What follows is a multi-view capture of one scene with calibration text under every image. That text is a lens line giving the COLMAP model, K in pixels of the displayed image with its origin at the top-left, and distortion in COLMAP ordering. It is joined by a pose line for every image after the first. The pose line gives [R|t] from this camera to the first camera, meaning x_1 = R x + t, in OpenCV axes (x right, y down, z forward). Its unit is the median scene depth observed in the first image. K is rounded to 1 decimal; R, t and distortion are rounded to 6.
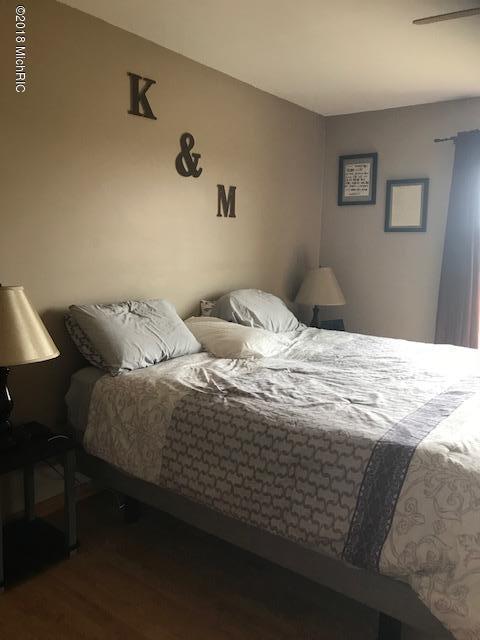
lens RADIAL K [[525.6, 0, 243.8], [0, 525.6, 304.7], [0, 0, 1]] dist [0.035081, -0.021712]
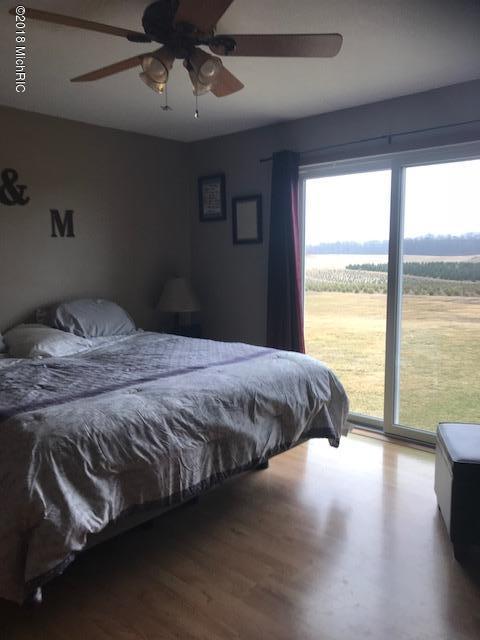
lens RADIAL K [[525.6, 0, 237.1], [0, 525.6, 297.6], [0, 0, 1]] dist [0.035081, -0.021712]
pose [[0.994871, -0.027908, -0.097224, 0.478740], [0.024100, 0.998904, -0.040125, 0.022325], [0.098237, 0.037576, 0.994453, -0.109455]]
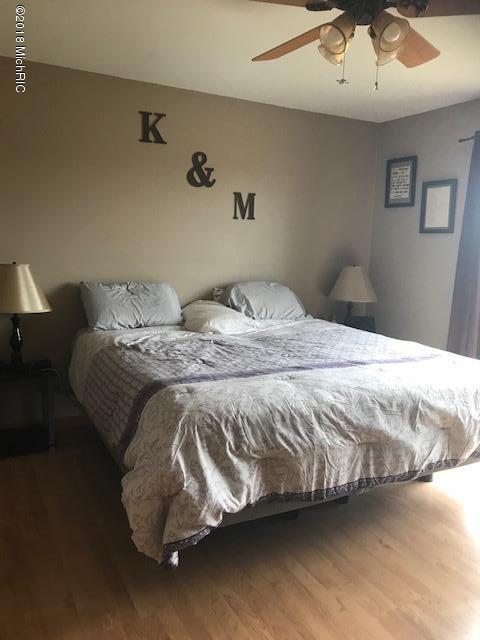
lens RADIAL K [[525.6, 0, 240.8], [0, 525.6, 302.2], [0, 0, 1]] dist [0.035081, -0.021712]
pose [[0.901601, 0.061421, -0.428186, 0.504843], [-0.067517, 0.997718, 0.000952, 0.019571], [0.427267, 0.028051, 0.903690, -0.067690]]
